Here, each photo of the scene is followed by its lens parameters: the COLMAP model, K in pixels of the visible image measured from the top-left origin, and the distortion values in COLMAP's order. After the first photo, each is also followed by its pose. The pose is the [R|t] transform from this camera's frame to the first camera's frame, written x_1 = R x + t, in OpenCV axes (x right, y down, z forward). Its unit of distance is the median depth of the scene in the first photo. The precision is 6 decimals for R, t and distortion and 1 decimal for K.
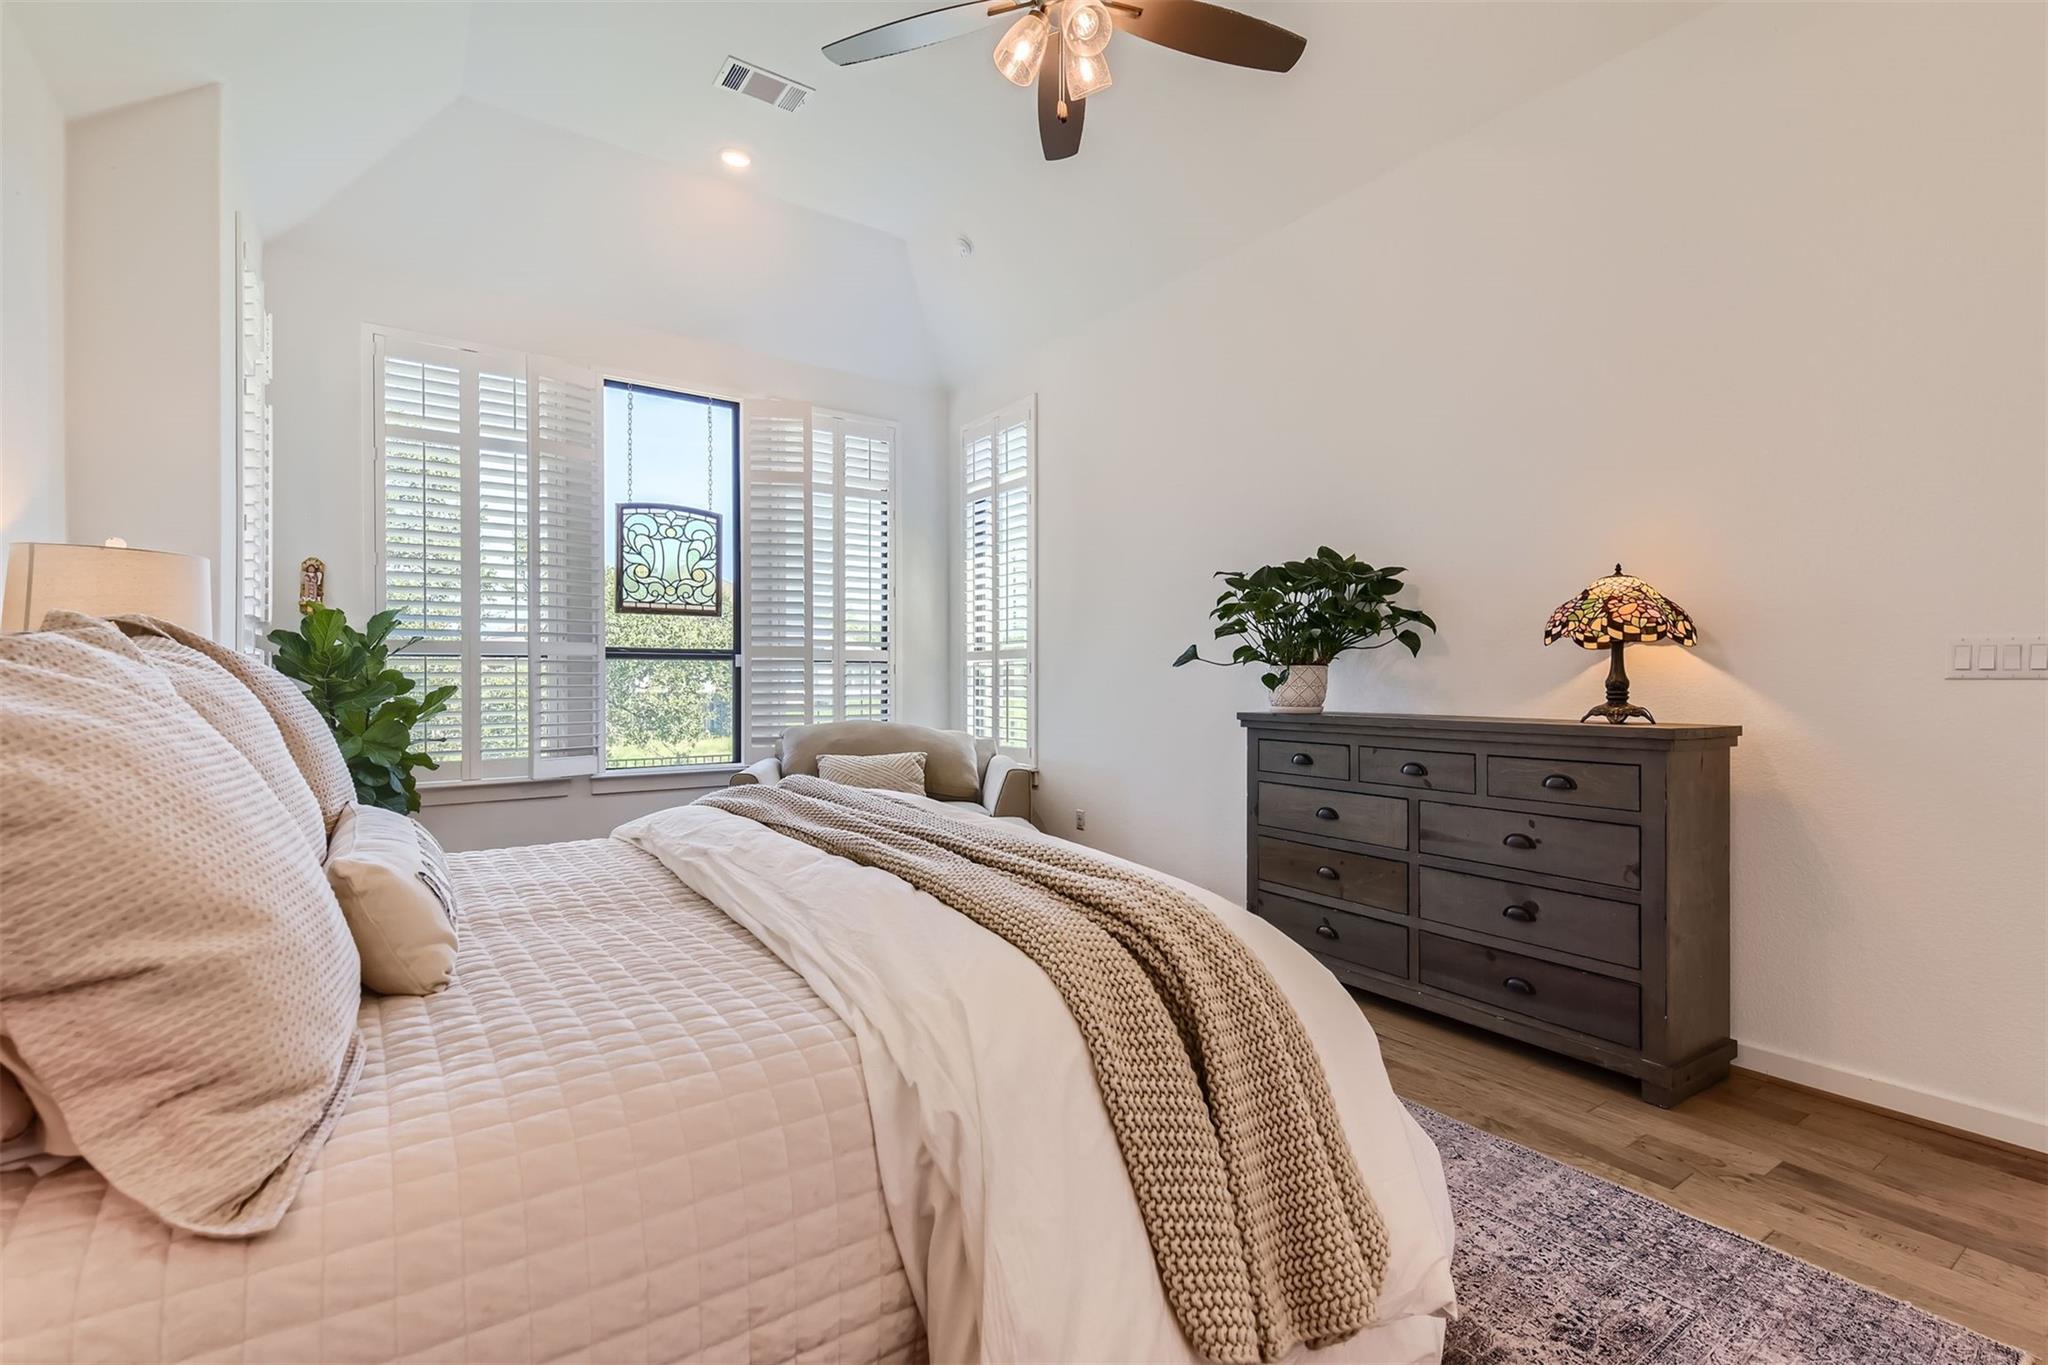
lens RADIAL K [[928.3, 0, 1029.5], [0, 928.3, 679.0], [0, 0, 1]] dist [0.021916, -0.000111]
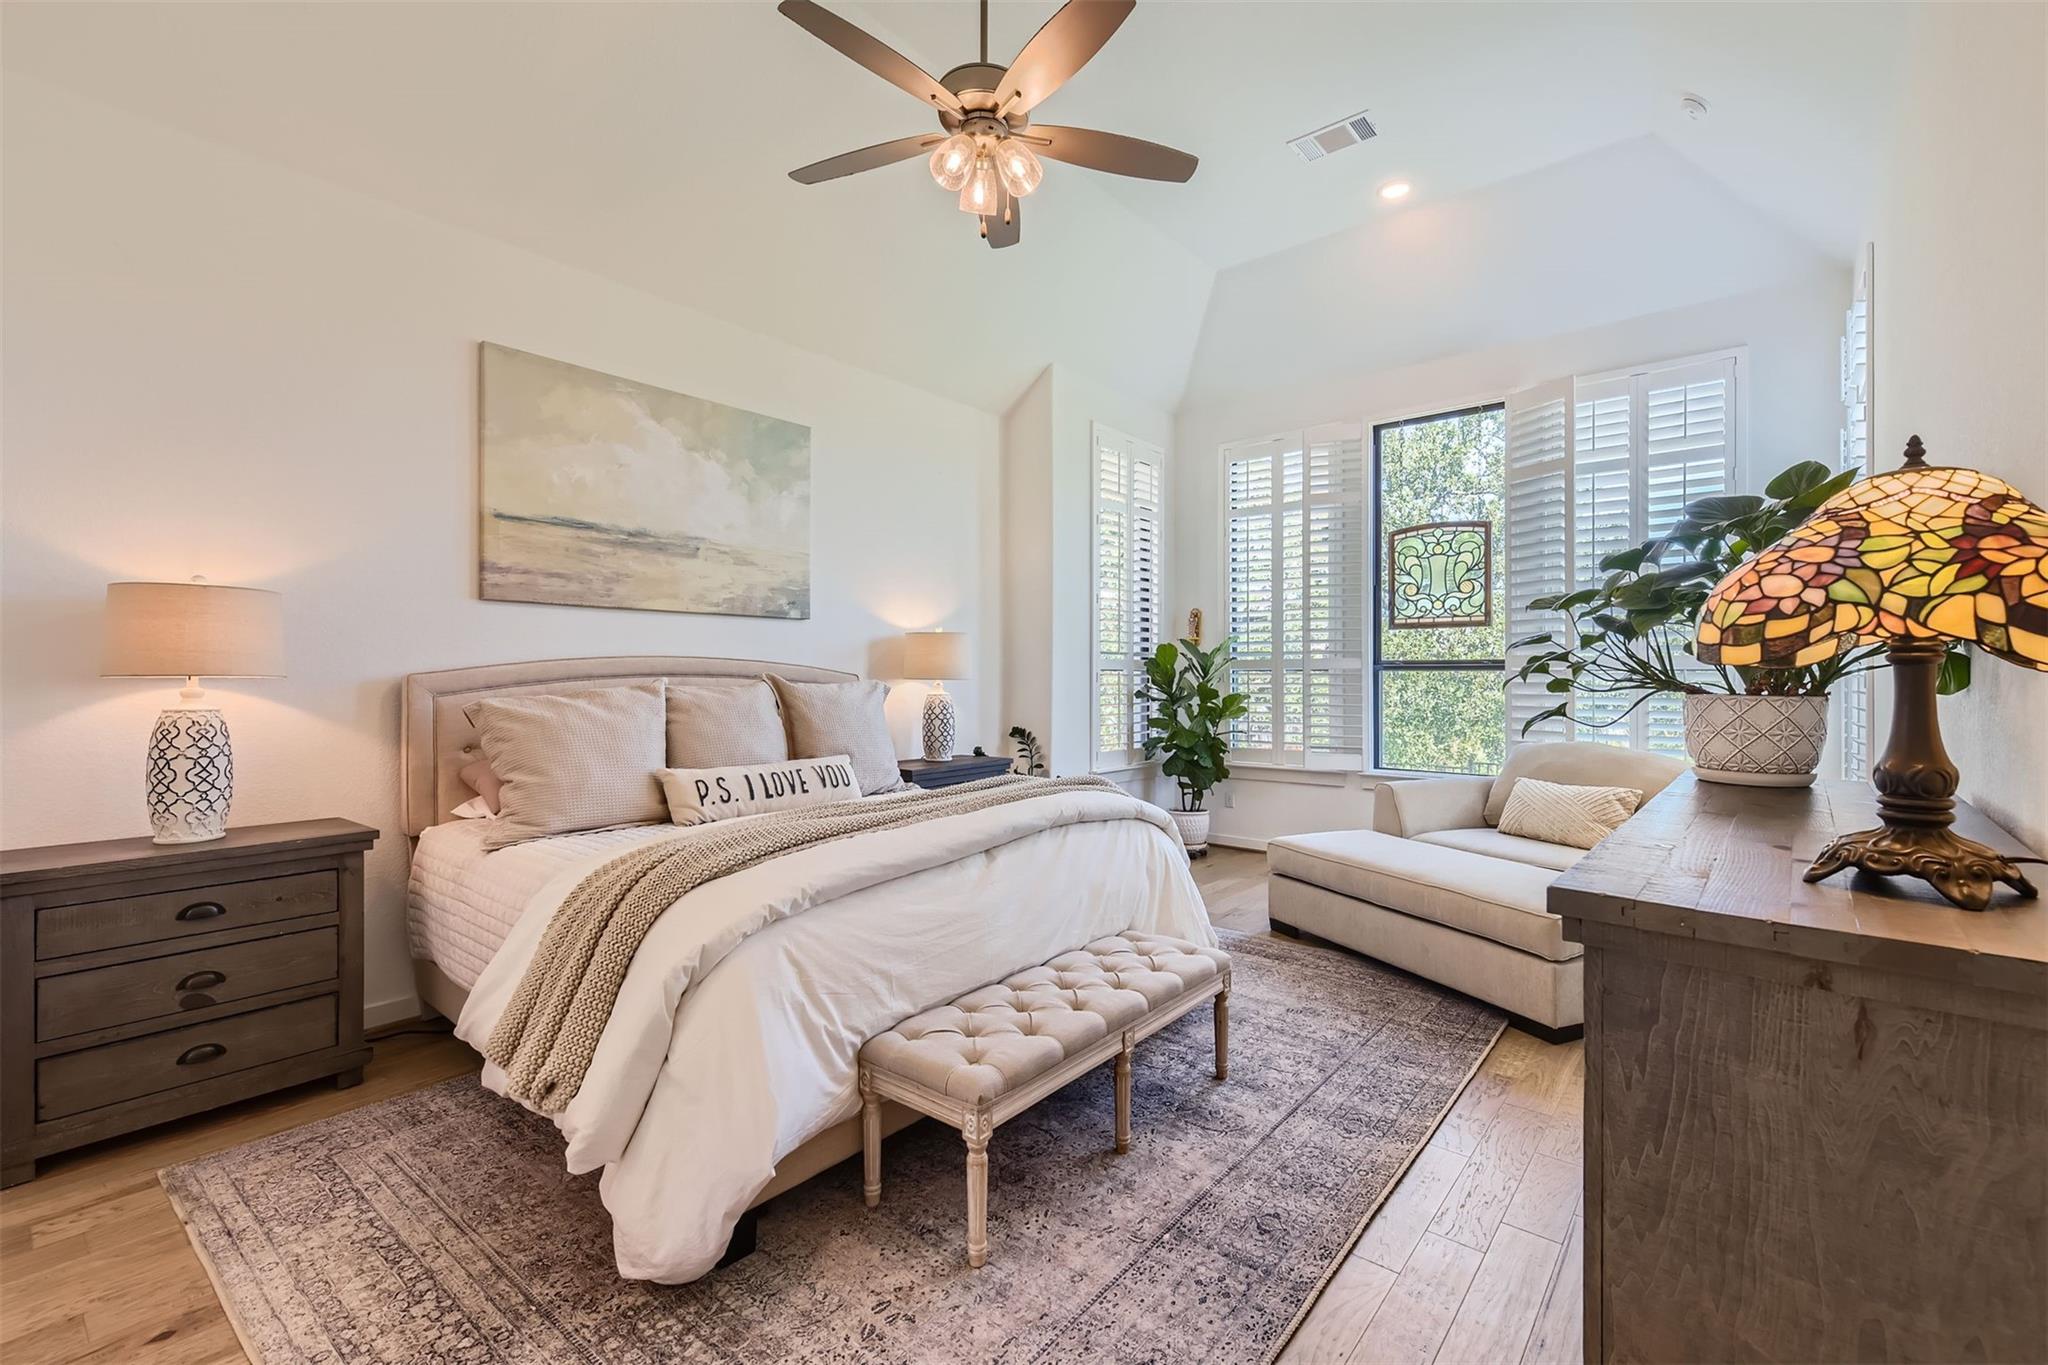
lens RADIAL K [[878.1, 0, 1031.5], [0, 878.1, 679.6], [0, 0, 1]] dist [-0.001672, -0.000103]
pose [[0.255641, 0.004146, -0.966763, 0.453840], [0.002876, 0.999983, 0.005049, -0.018002], [0.966767, -0.004071, 0.255625, 0.313361]]
